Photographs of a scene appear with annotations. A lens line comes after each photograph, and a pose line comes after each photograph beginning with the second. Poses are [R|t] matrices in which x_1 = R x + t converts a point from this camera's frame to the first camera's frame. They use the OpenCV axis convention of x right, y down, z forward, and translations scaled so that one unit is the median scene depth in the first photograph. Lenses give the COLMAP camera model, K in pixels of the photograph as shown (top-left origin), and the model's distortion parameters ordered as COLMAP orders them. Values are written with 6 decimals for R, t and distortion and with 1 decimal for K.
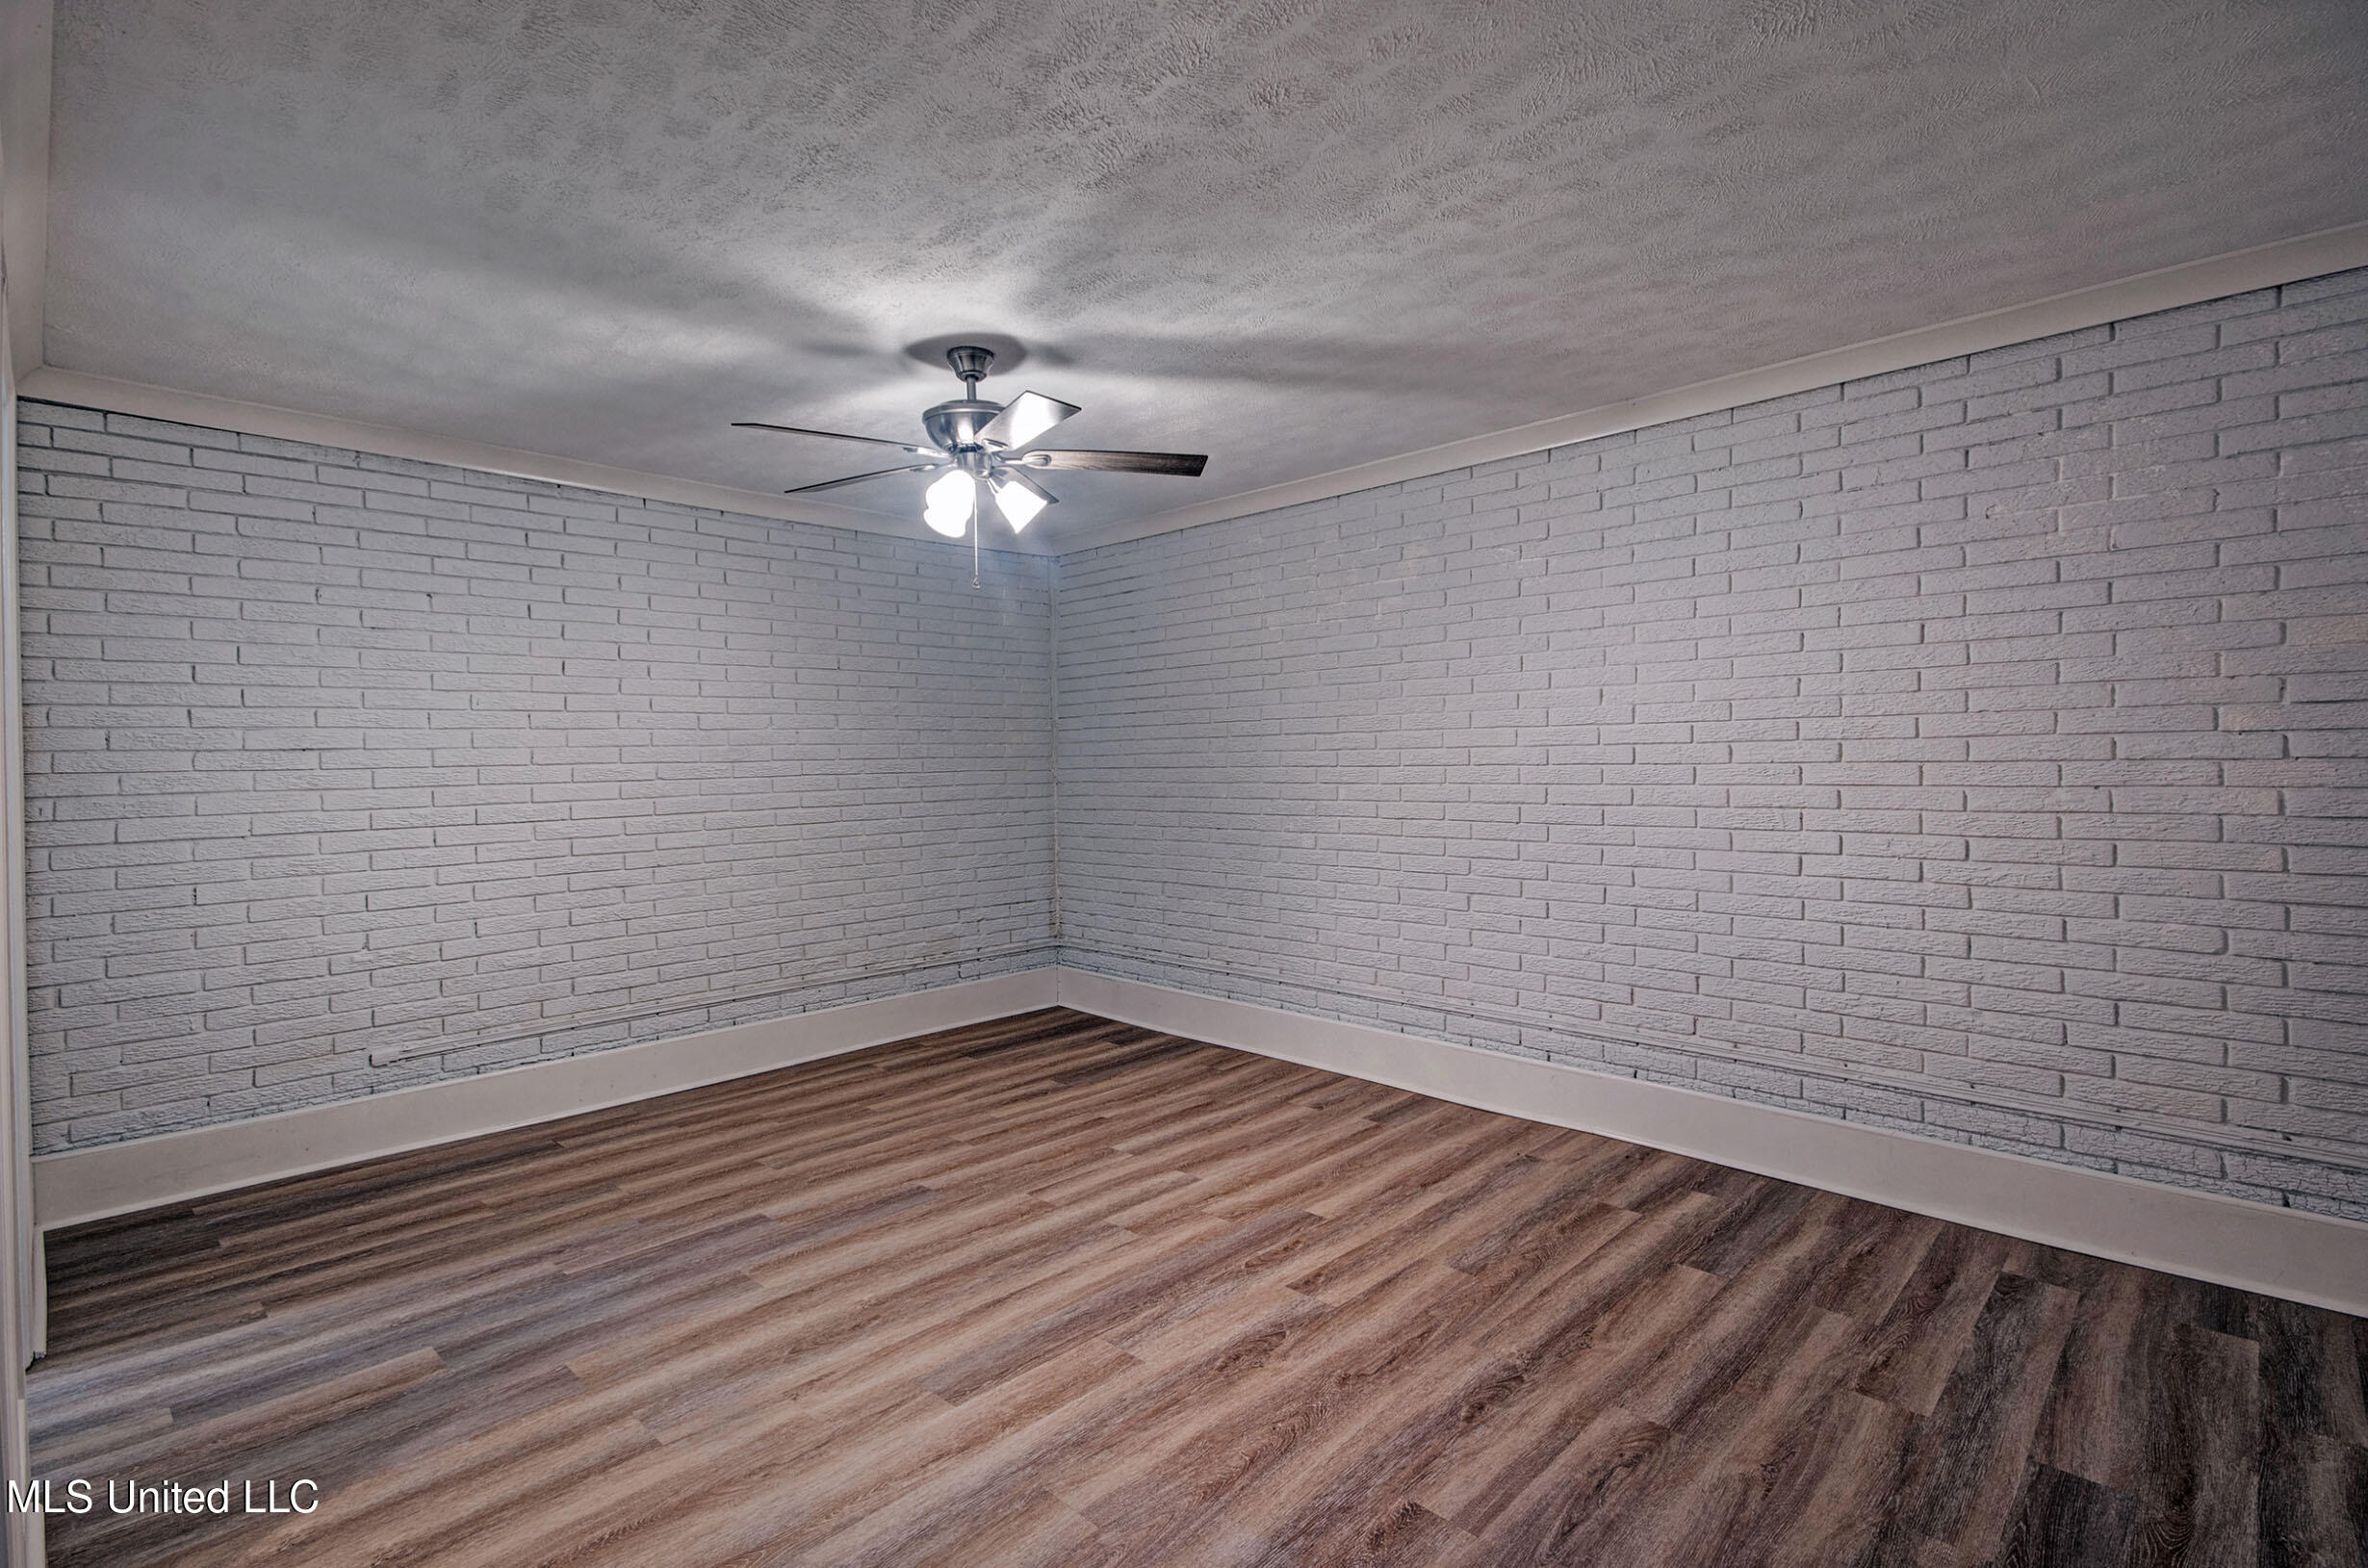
lens RADIAL K [[1077.1, 0, 1181.0], [0, 1077.1, 771.1], [0, 0, 1]] dist [0.004325, -0.000319]
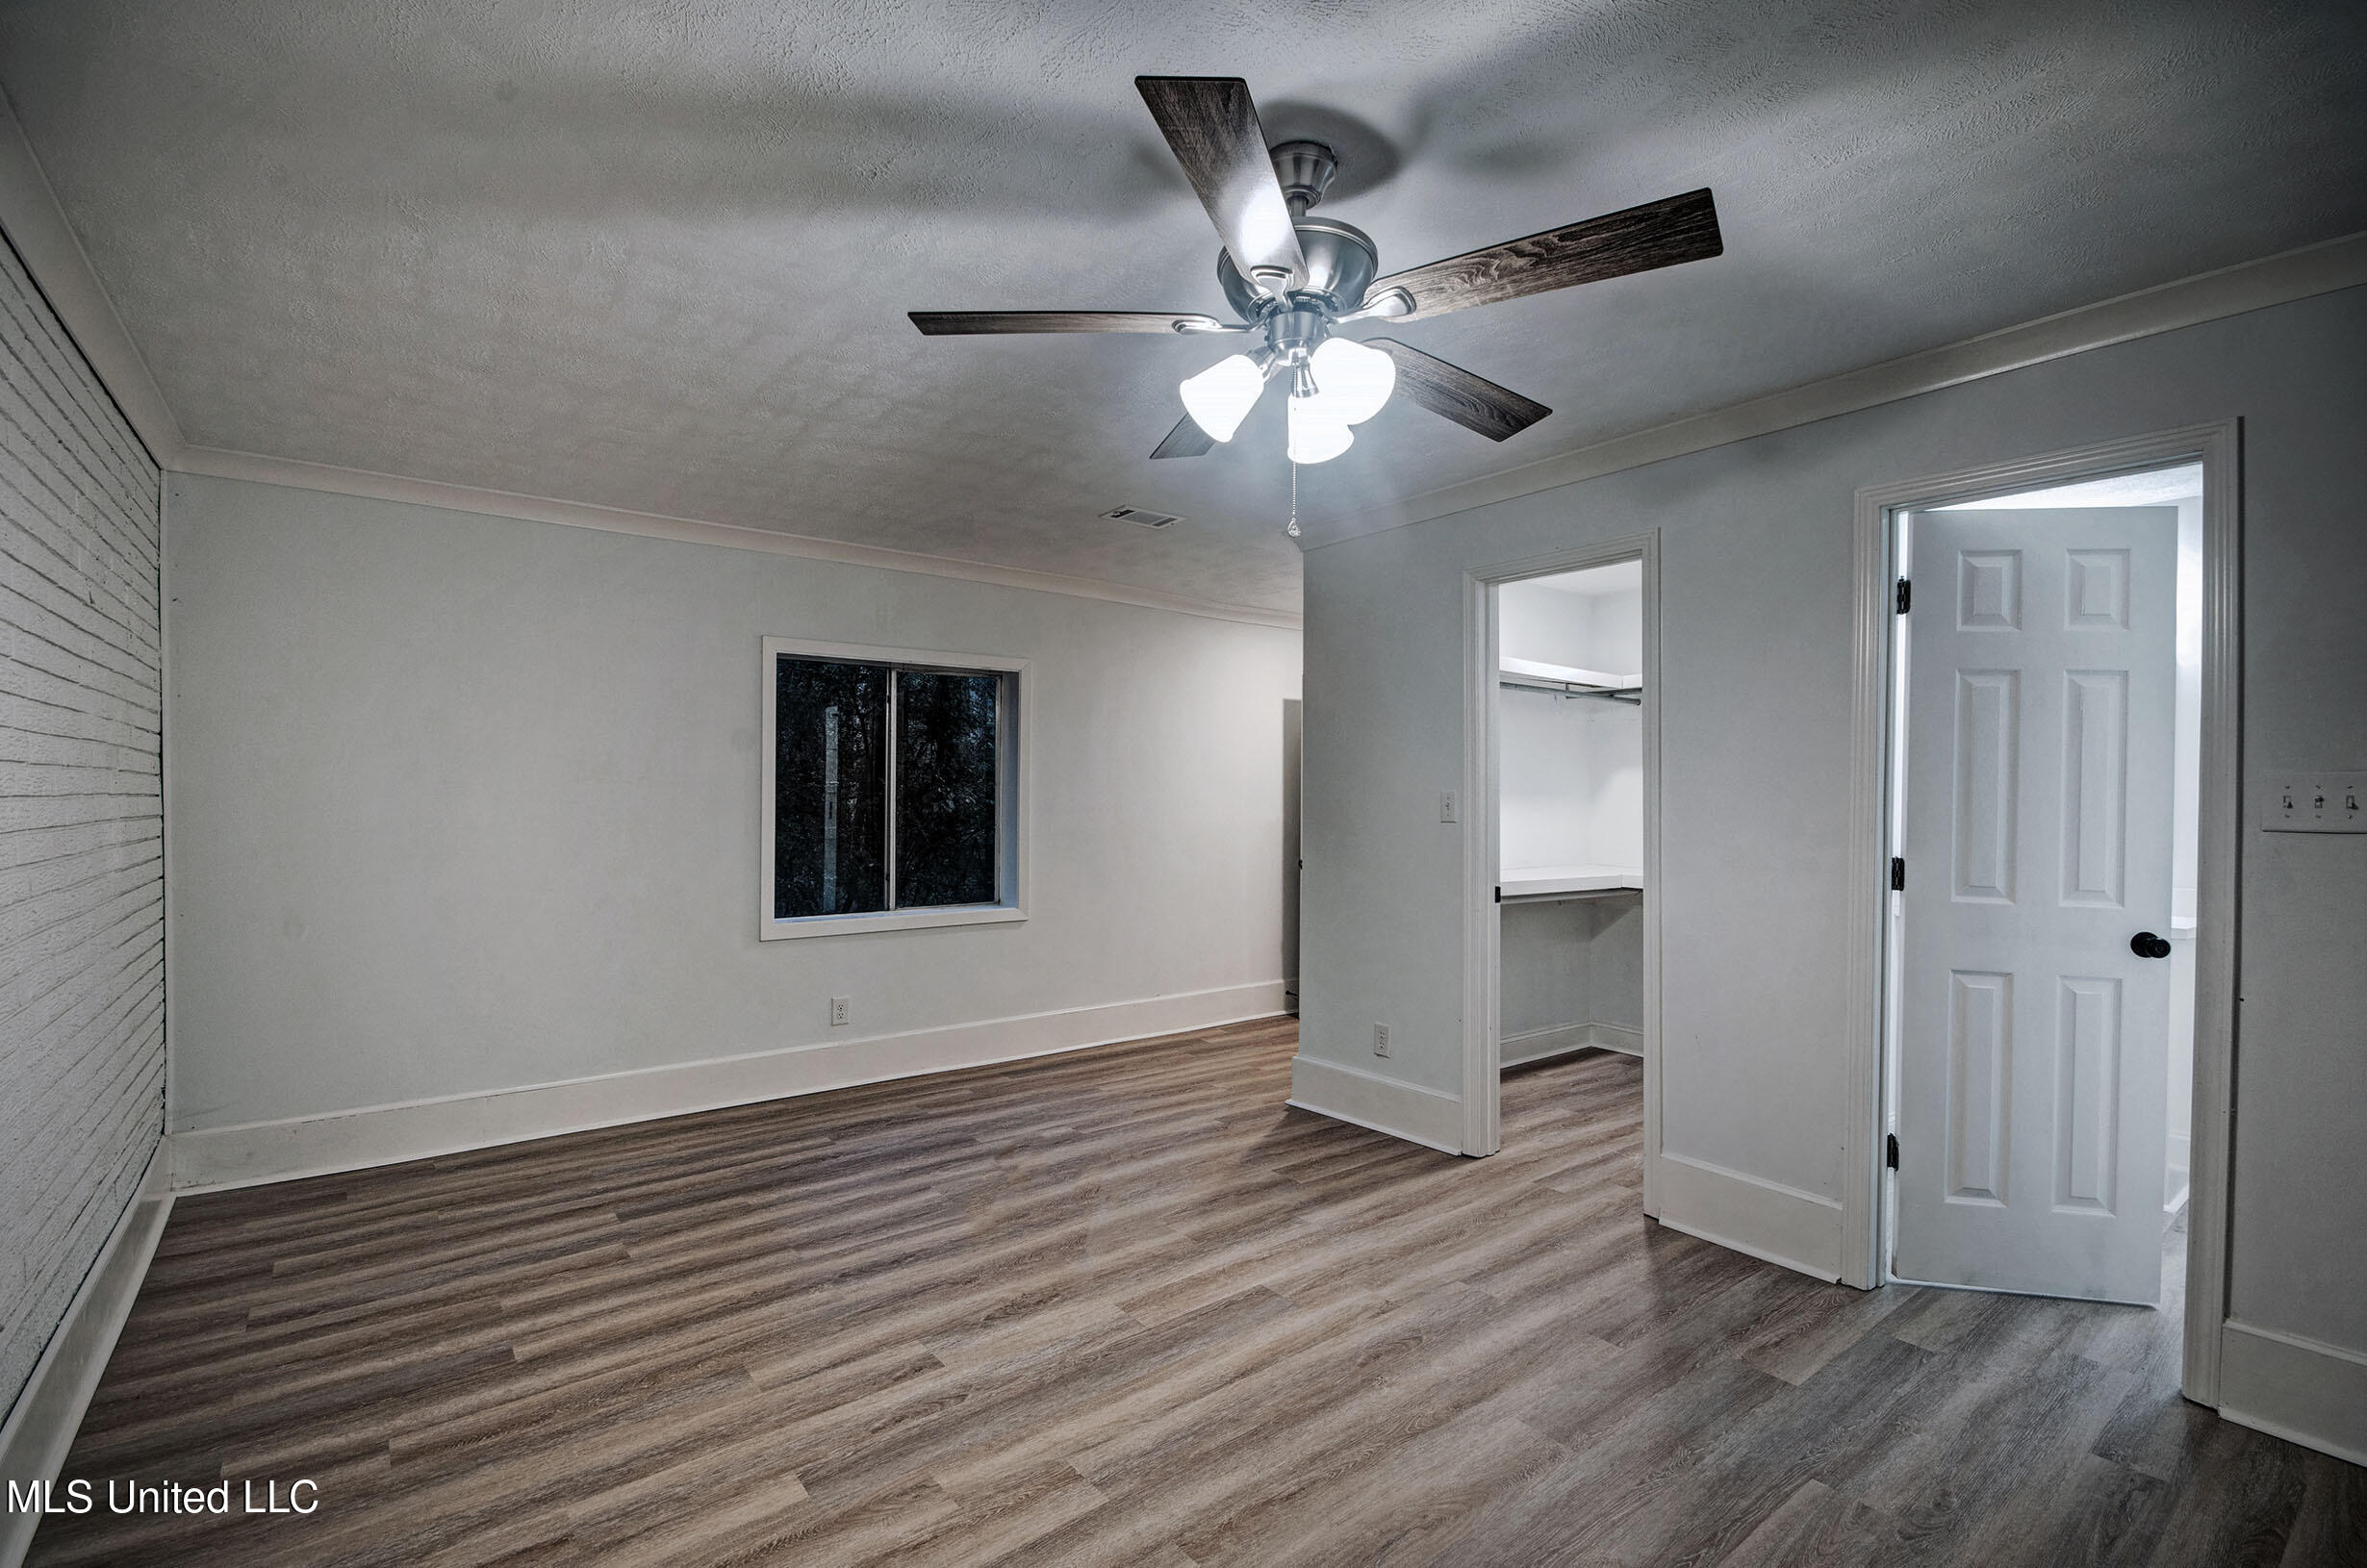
lens RADIAL K [[1076.6, 0, 1182.0], [0, 1076.6, 795.6], [0, 0, 1]] dist [0.004325, -0.000319]
pose [[-0.990464, 0.010494, 0.137375, -0.268522], [0.011869, 0.999887, 0.009199, -0.035588], [-0.137263, 0.010742, -0.990476, 2.077130]]
